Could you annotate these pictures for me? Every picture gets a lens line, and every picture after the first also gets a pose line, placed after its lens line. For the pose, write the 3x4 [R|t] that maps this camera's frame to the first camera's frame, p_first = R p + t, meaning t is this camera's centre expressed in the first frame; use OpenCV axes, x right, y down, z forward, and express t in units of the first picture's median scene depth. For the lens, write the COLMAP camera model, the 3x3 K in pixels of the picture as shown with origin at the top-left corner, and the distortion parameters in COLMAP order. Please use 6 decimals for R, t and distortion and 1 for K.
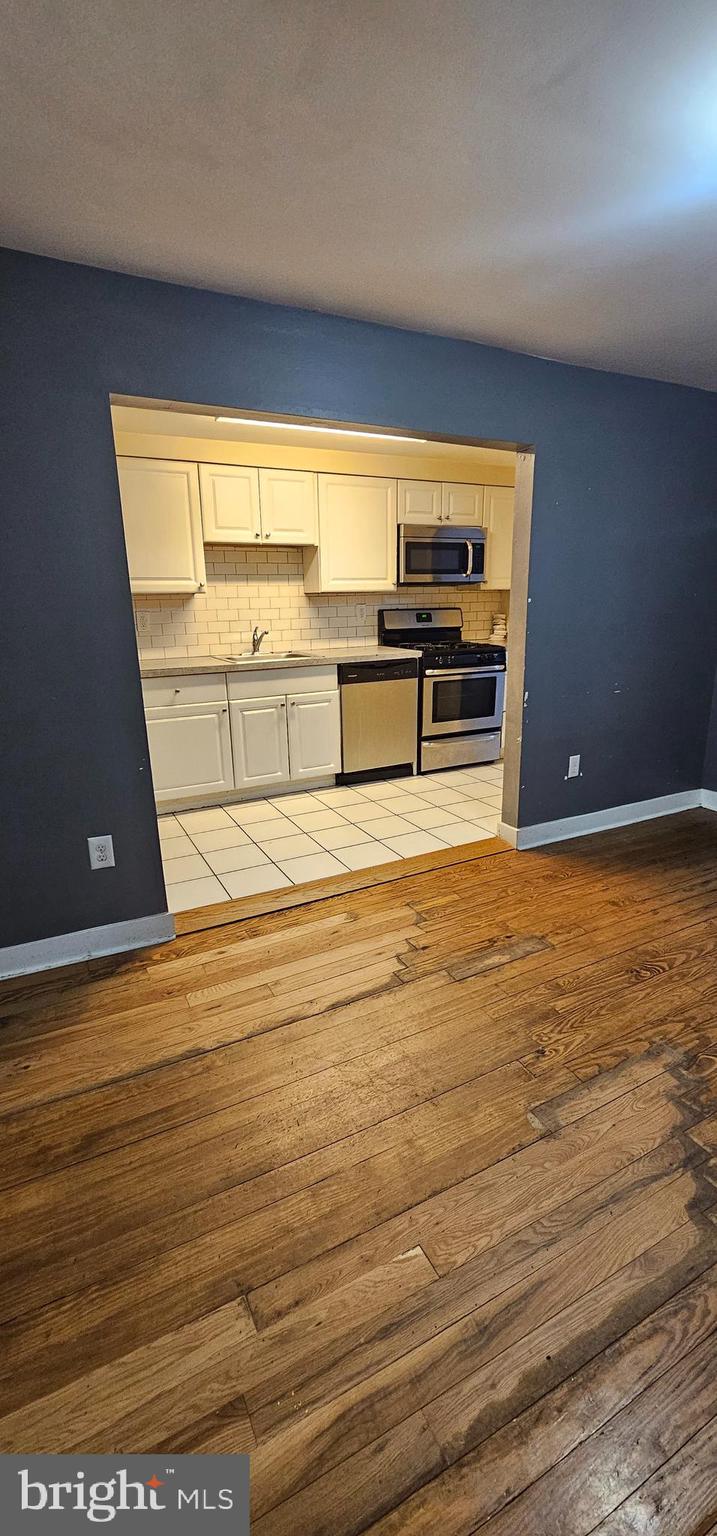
lens RADIAL K [[627.6, 0, 357.8], [0, 627.6, 774.9], [0, 0, 1]] dist [-0.002237, -0.000252]
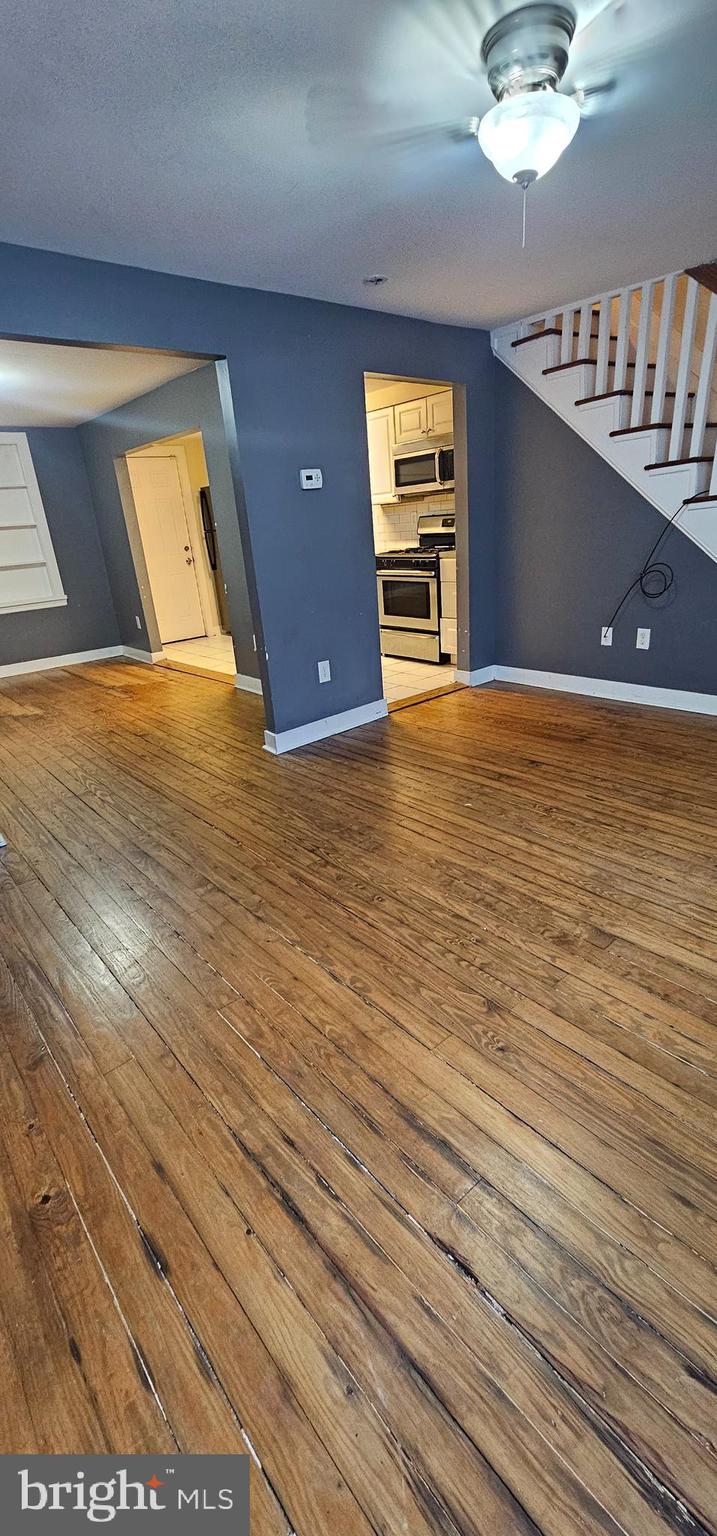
lens RADIAL K [[627.6, 0, 357.8], [0, 627.6, 774.9], [0, 0, 1]] dist [-0.002237, -0.000252]
pose [[0.221985, 0.370594, -0.901877, 1.522936], [-0.194191, 0.923229, 0.331570, -0.216307], [0.955517, 0.101533, 0.276909, 0.718692]]
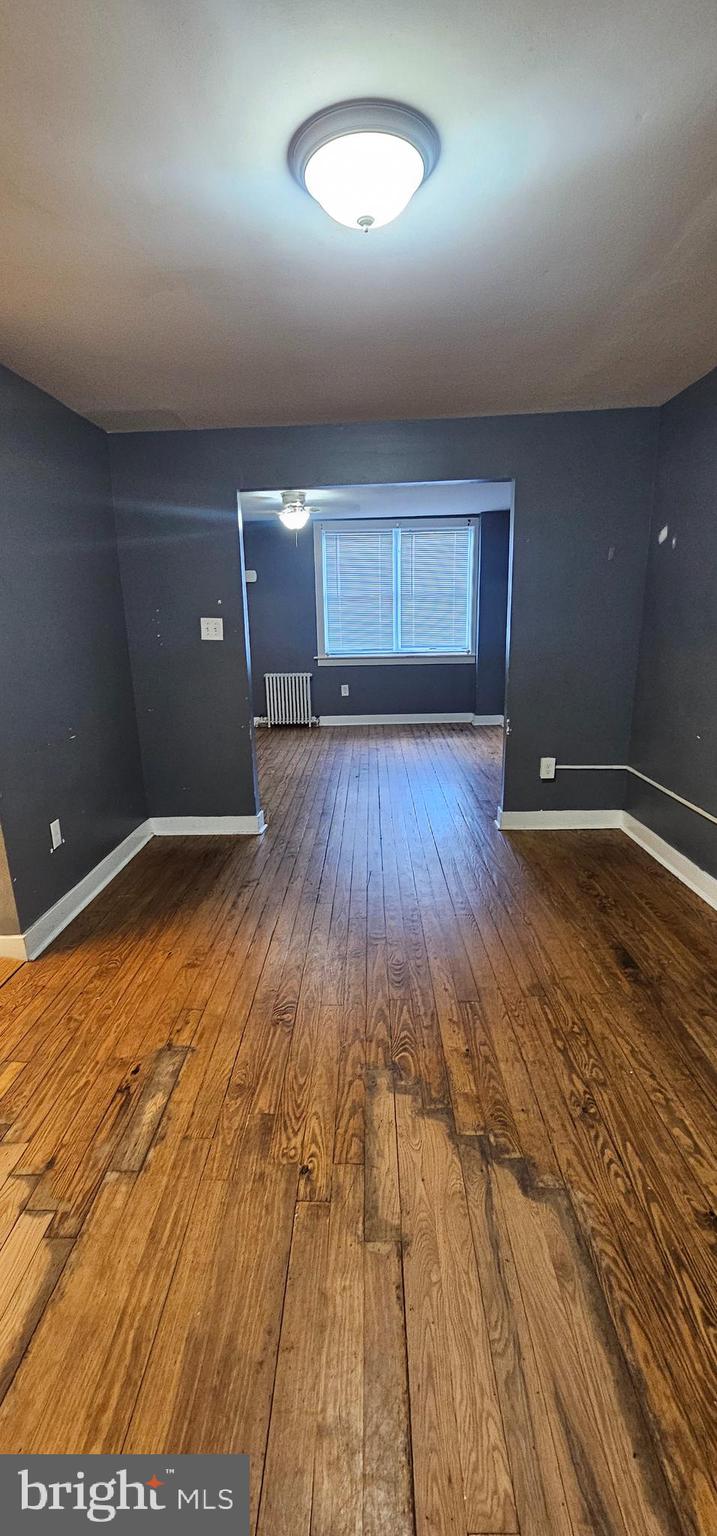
lens RADIAL K [[627.6, 0, 357.8], [0, 627.6, 774.9], [0, 0, 1]] dist [-0.002237, -0.000252]
pose [[0.477944, -0.213599, 0.852024, -0.125967], [0.251389, 0.962673, 0.100321, -0.060254], [-0.841649, 0.166242, 0.513800, 0.196135]]
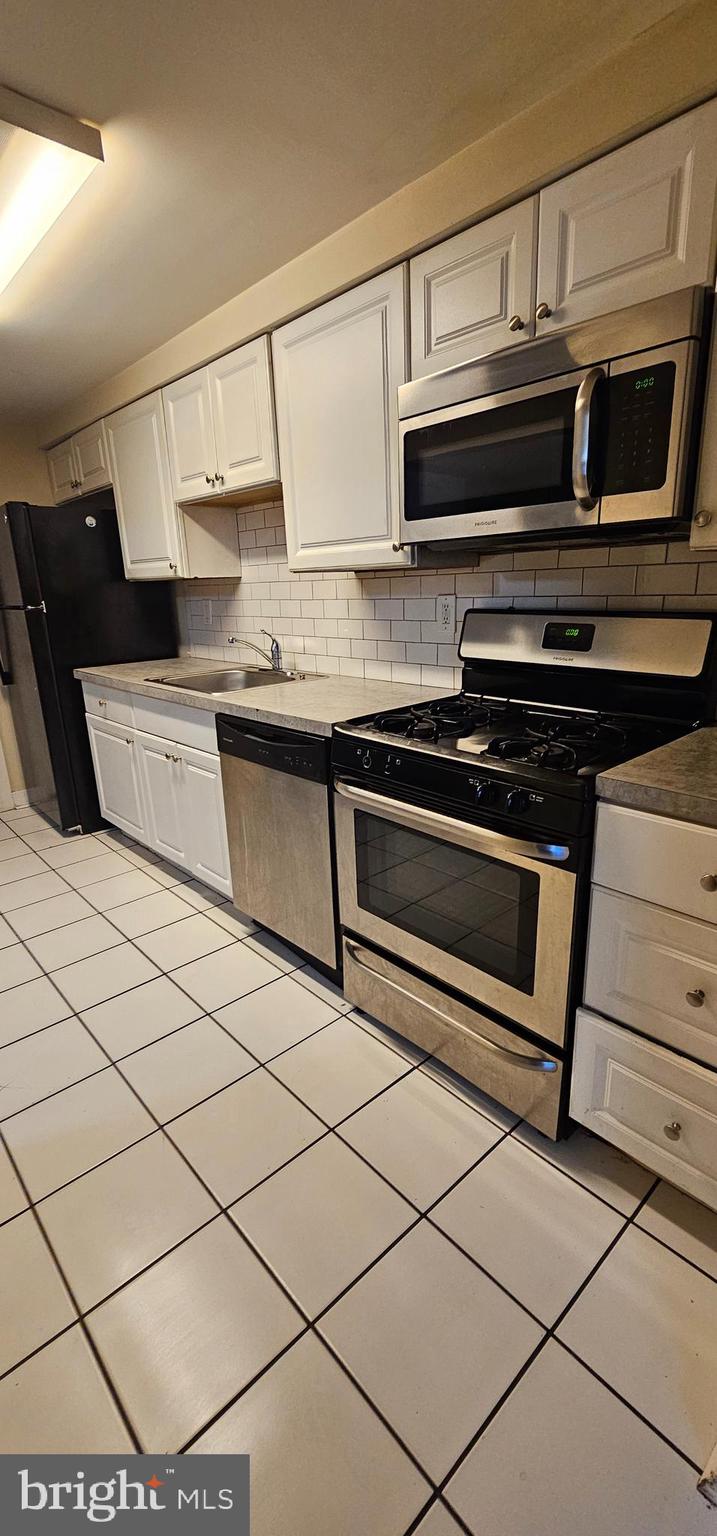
lens RADIAL K [[627.6, 0, 357.8], [0, 627.6, 774.9], [0, 0, 1]] dist [-0.002237, -0.000252]
pose [[0.265671, 0.291077, -0.919072, 0.515874], [-0.240764, 0.943155, 0.229108, -0.282980], [0.933516, 0.160412, 0.320650, 0.971696]]
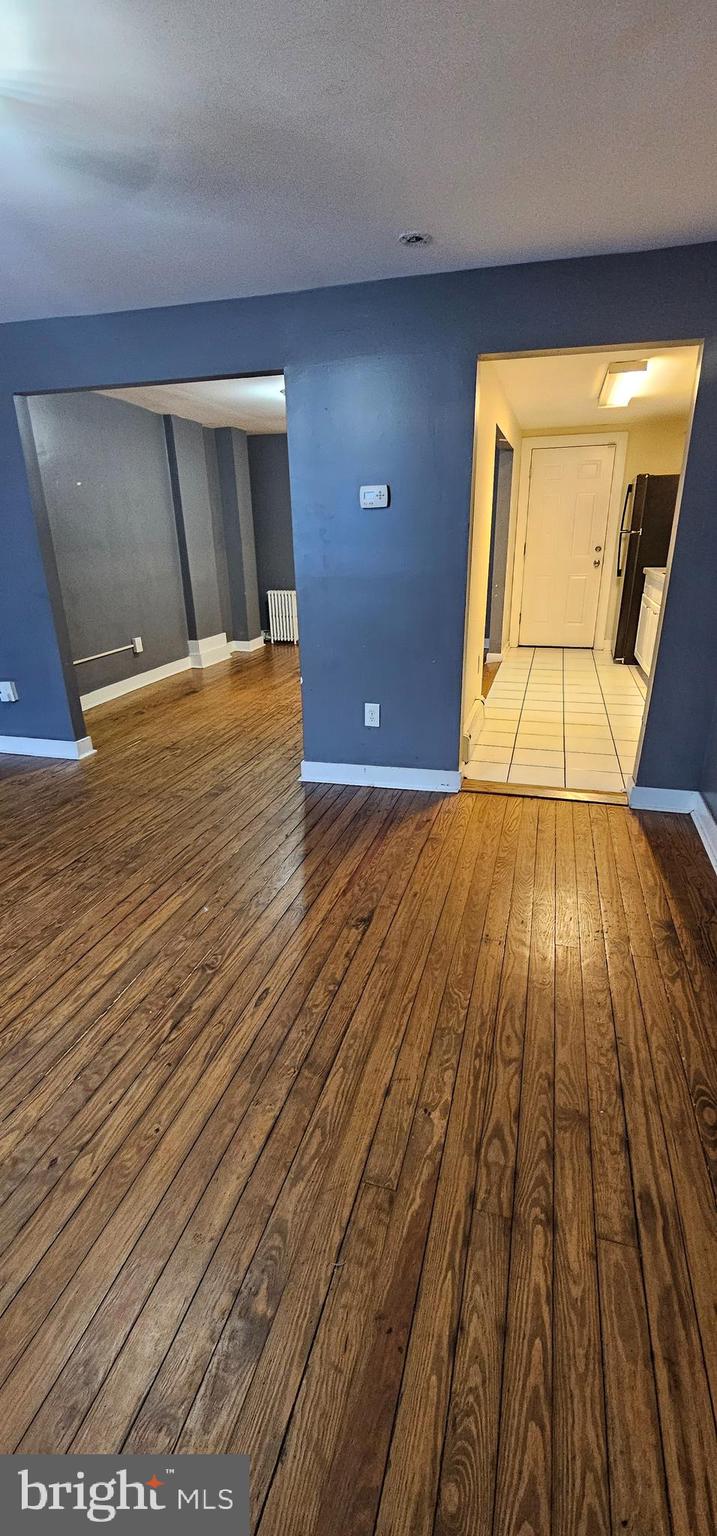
lens RADIAL K [[630.3, 0, 358.5], [0, 630.3, 768.0], [0, 0, 1]] dist [0.001404, -0.000019]
pose [[-0.691729, 0.287422, -0.662495, 1.180521], [-0.164159, 0.830784, 0.531837, -0.417288], [0.703252, 0.476641, -0.527494, 1.377675]]
